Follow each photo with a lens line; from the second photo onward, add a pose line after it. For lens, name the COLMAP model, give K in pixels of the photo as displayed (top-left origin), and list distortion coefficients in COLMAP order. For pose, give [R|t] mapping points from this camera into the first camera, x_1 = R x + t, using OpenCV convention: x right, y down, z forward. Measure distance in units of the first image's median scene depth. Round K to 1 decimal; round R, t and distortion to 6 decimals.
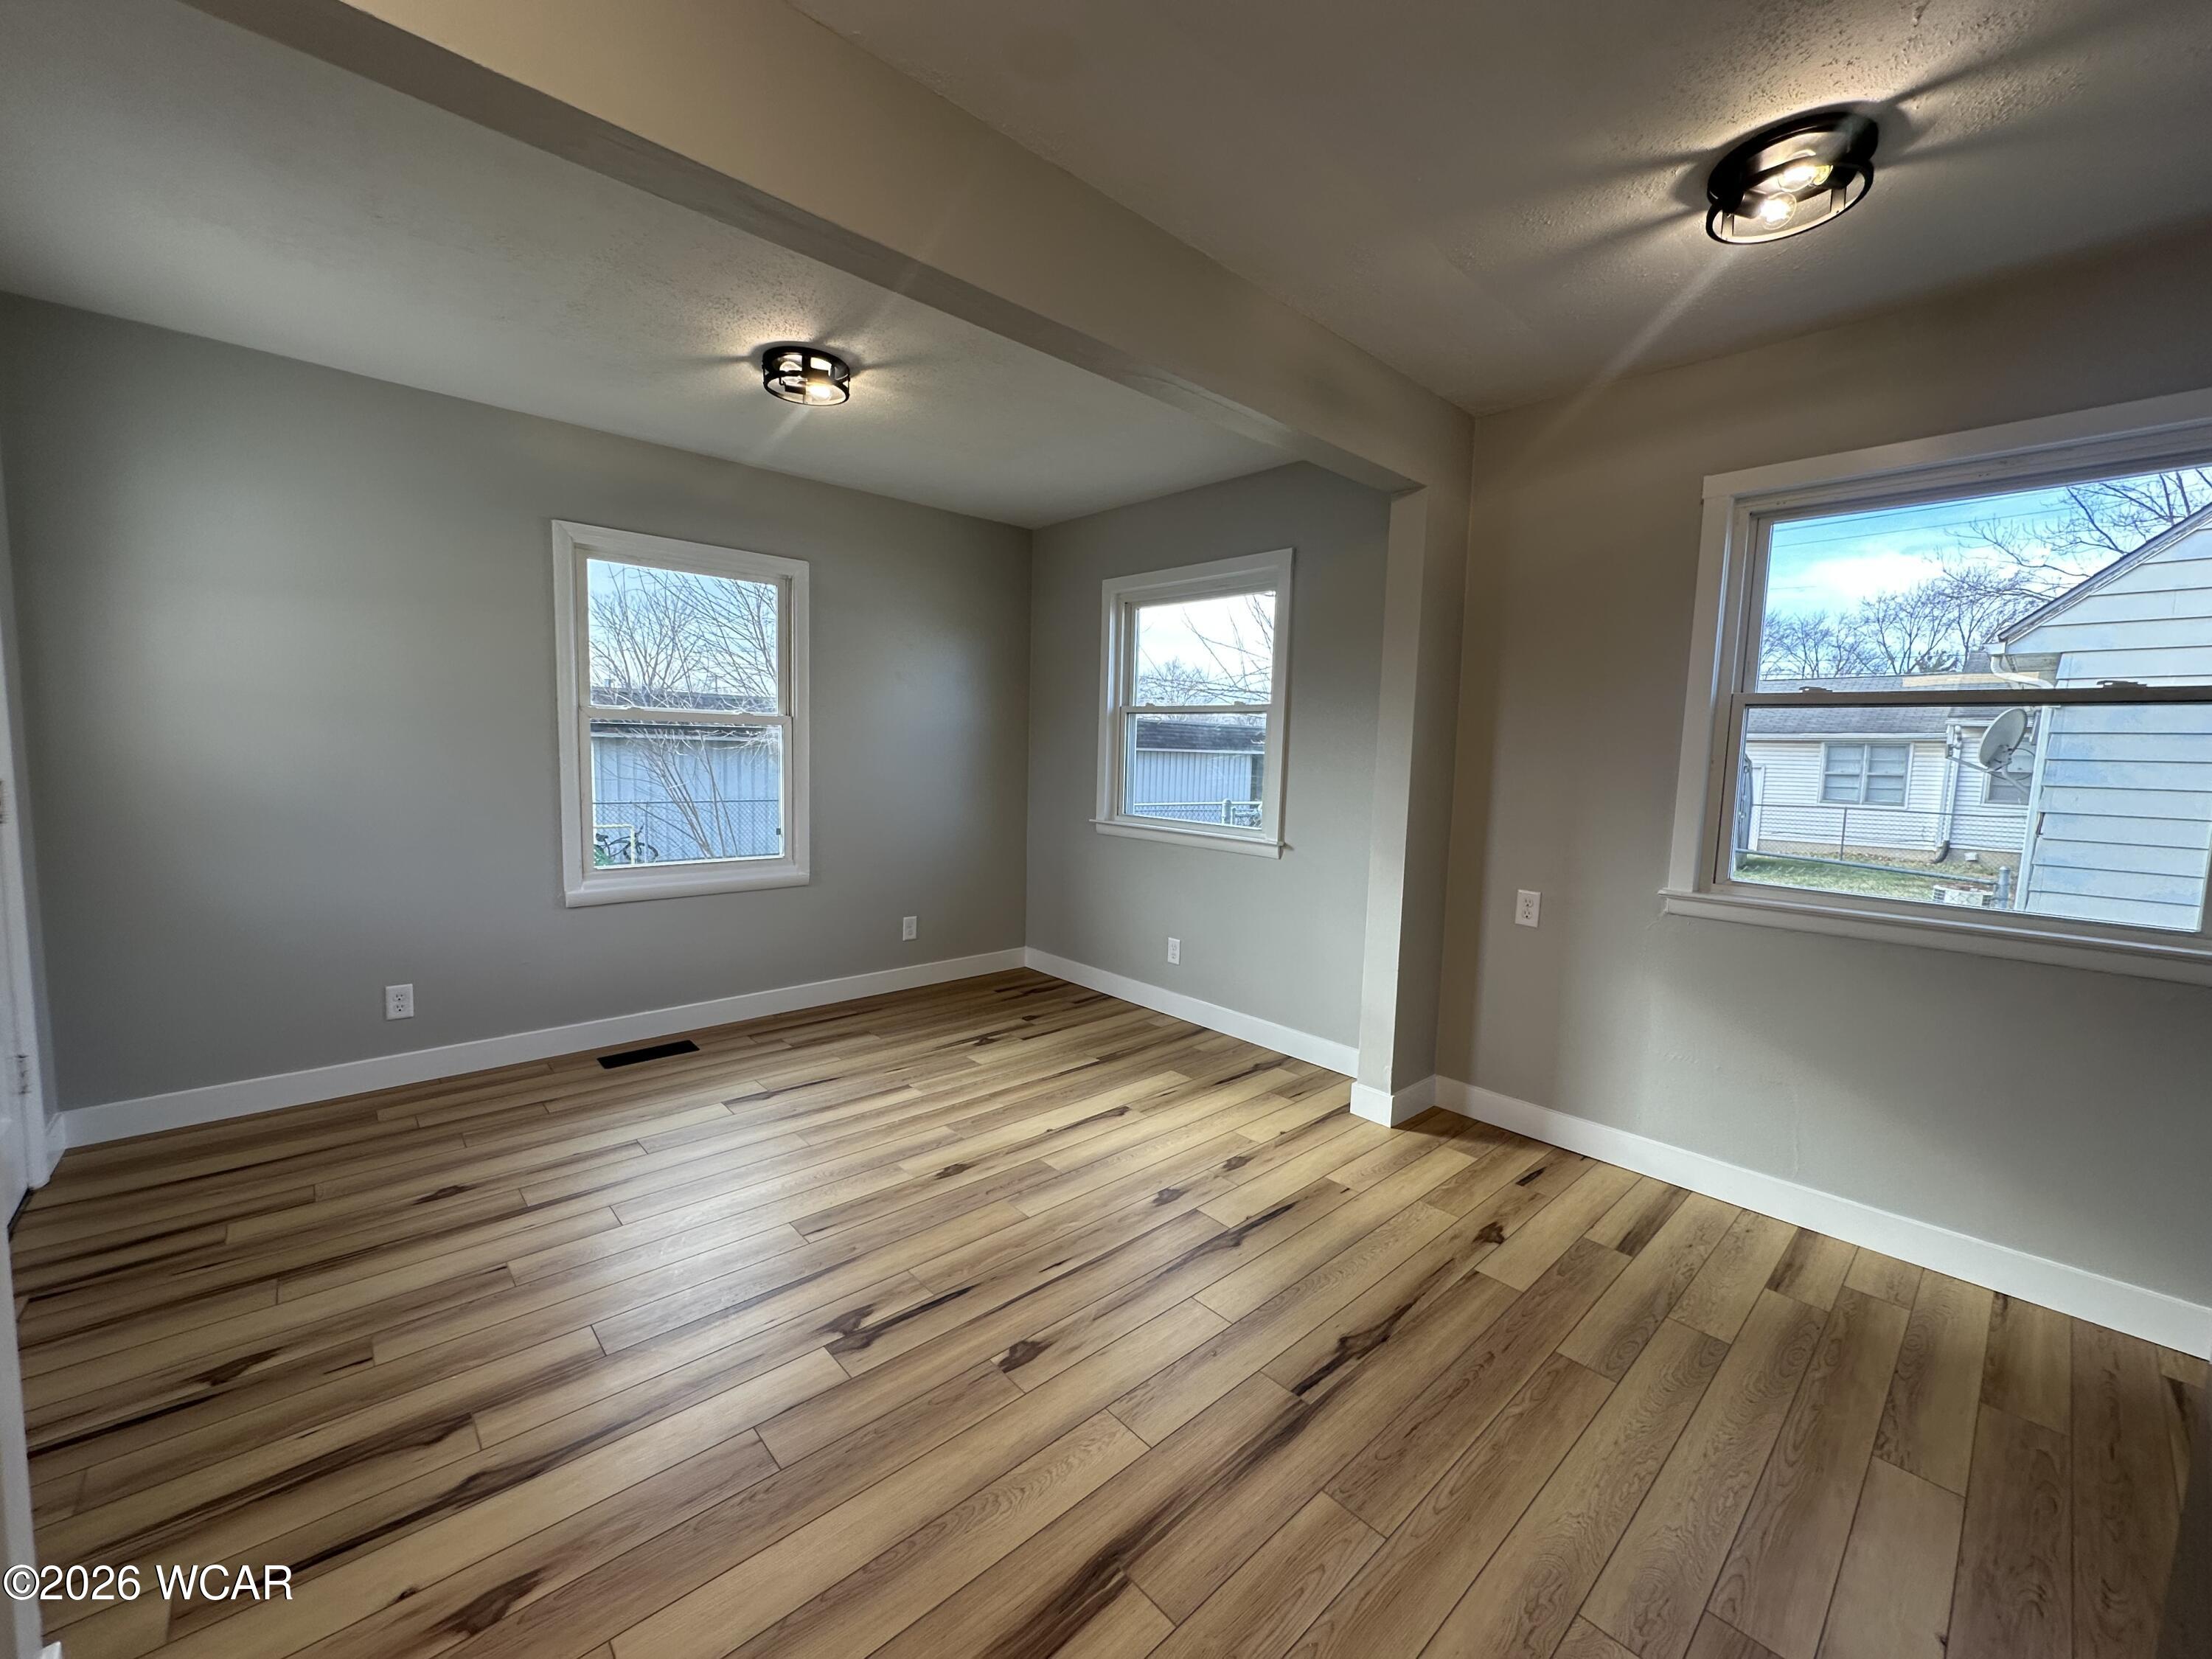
lens RADIAL K [[878.9, 0, 1104.0], [0, 878.9, 830.8], [0, 0, 1]] dist [-0.002944, 0.000362]
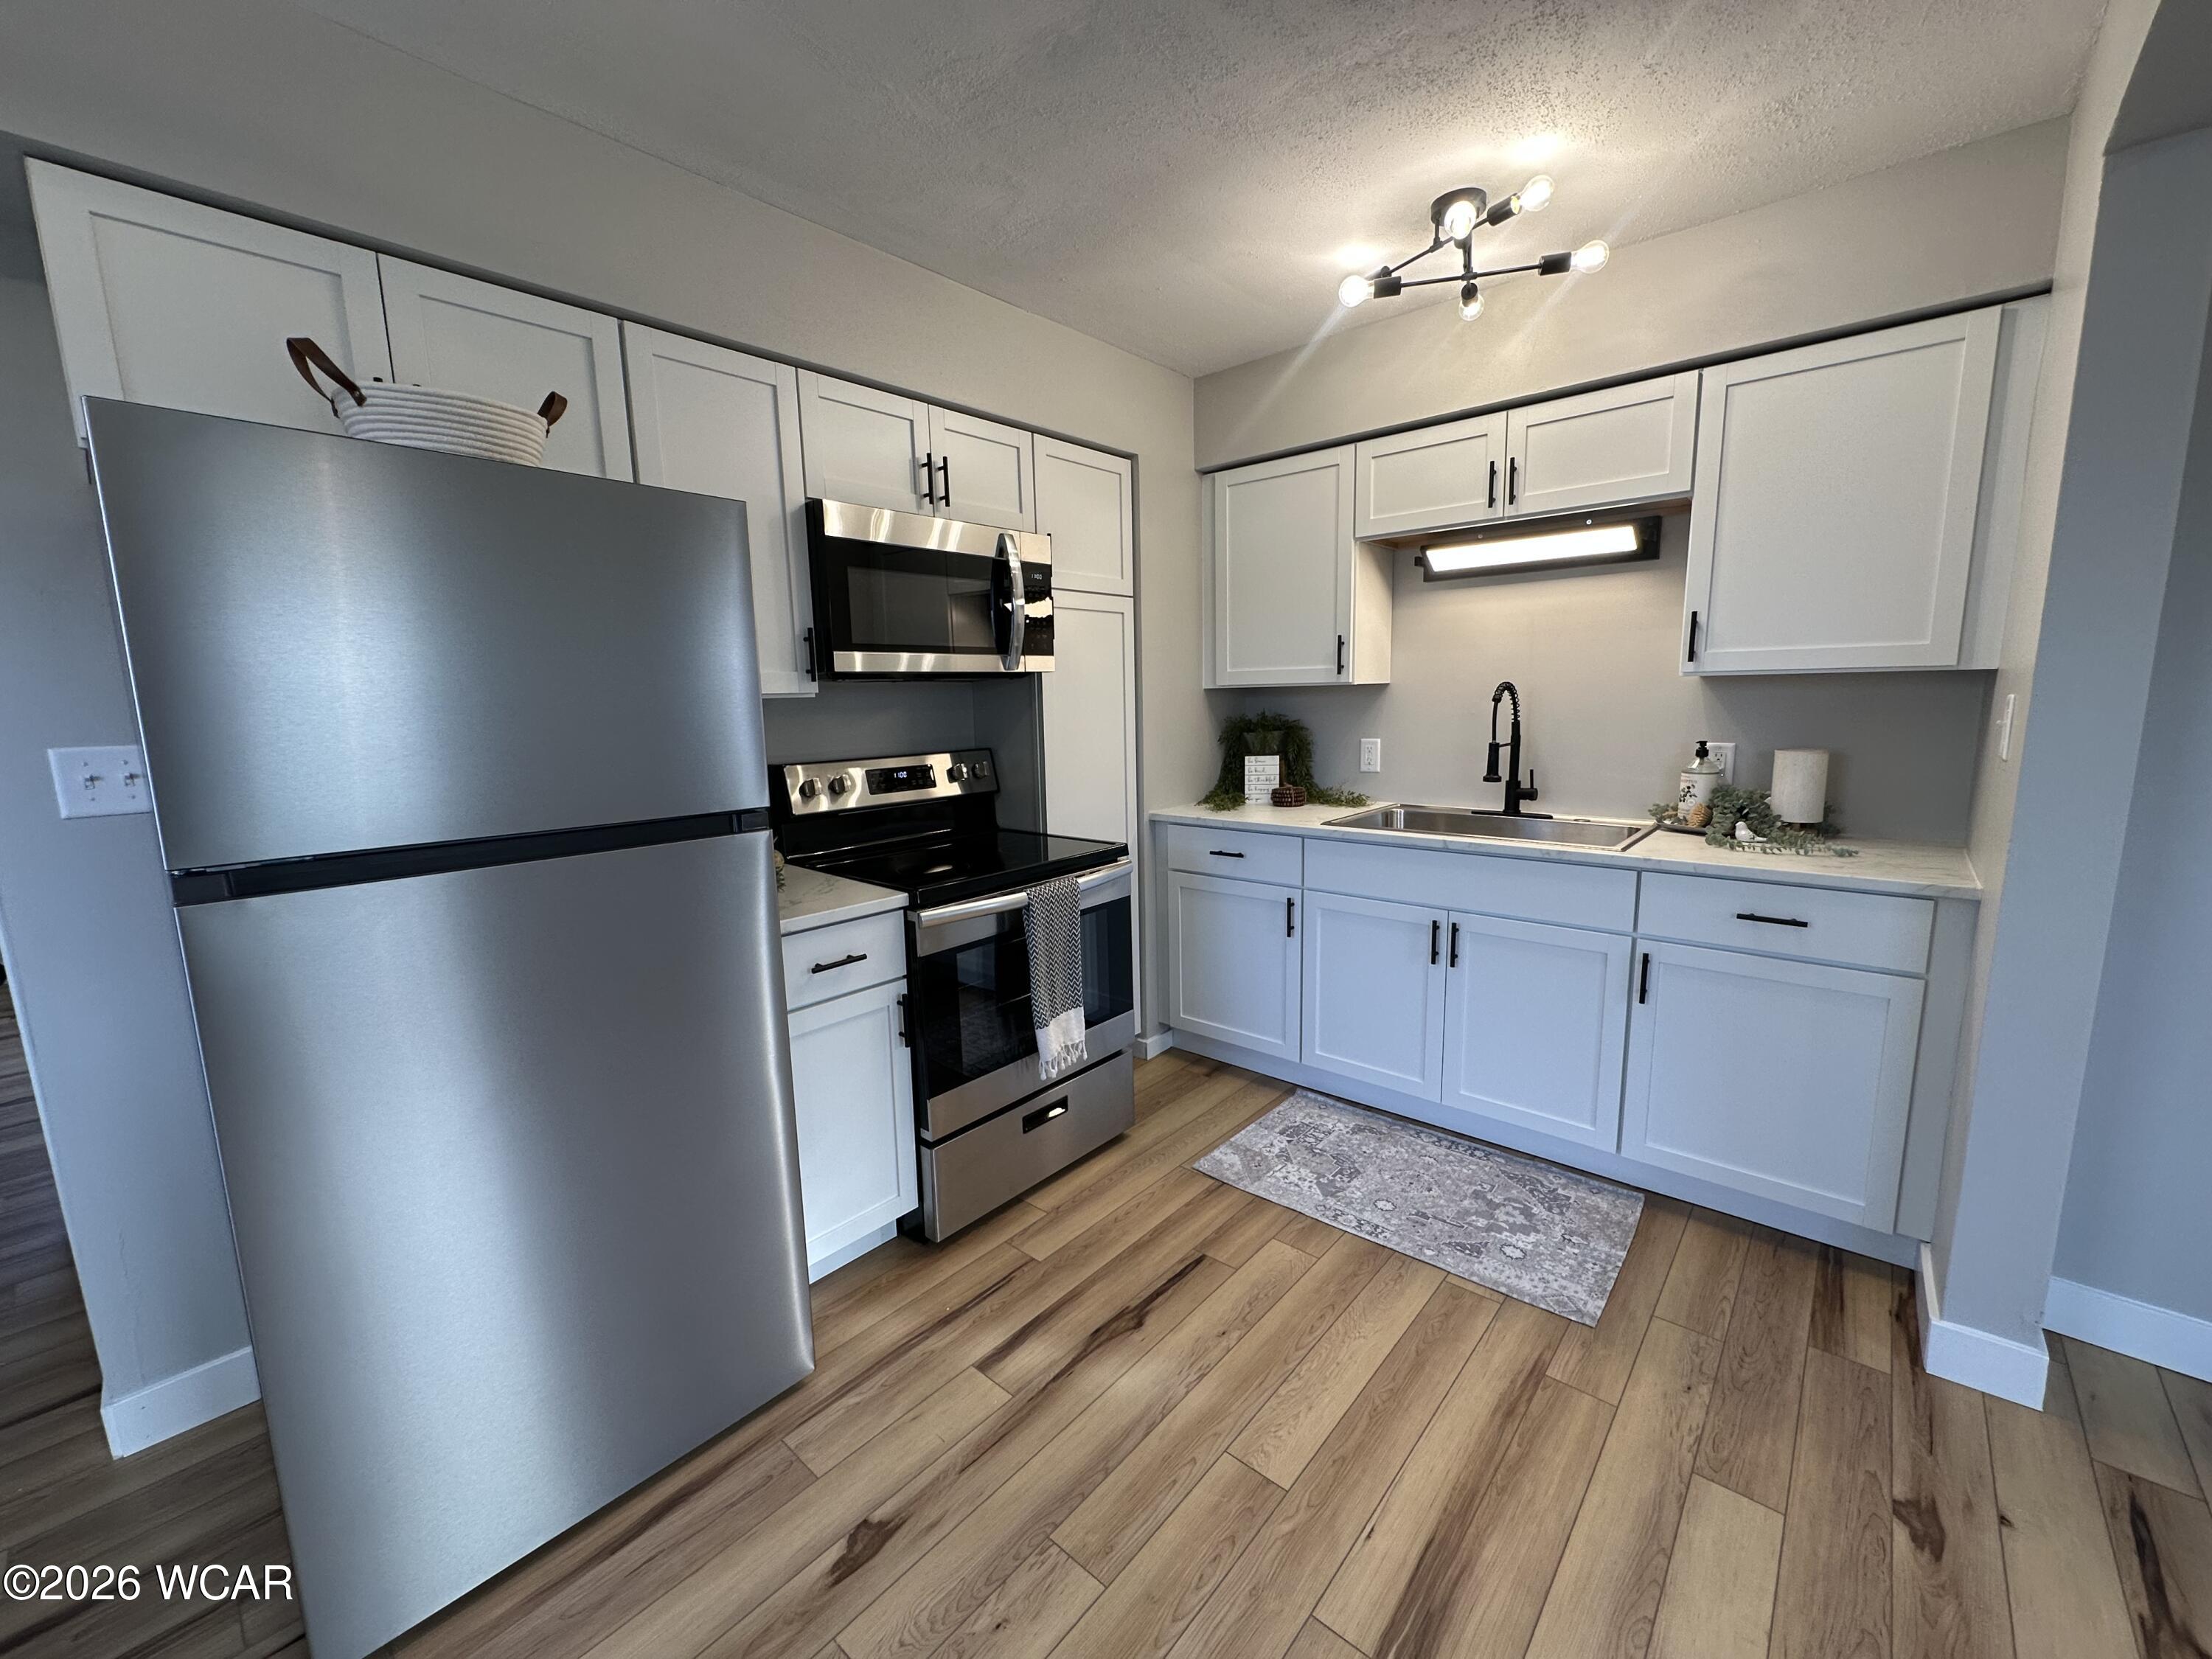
lens RADIAL K [[878.9, 0, 1104.0], [0, 878.9, 830.8], [0, 0, 1]] dist [-0.002944, 0.000362]
pose [[-0.994364, 0.009381, -0.105604, 0.224832], [-0.017133, 0.968768, 0.247377, -0.107749], [0.104626, 0.247792, -0.963147, 0.929955]]
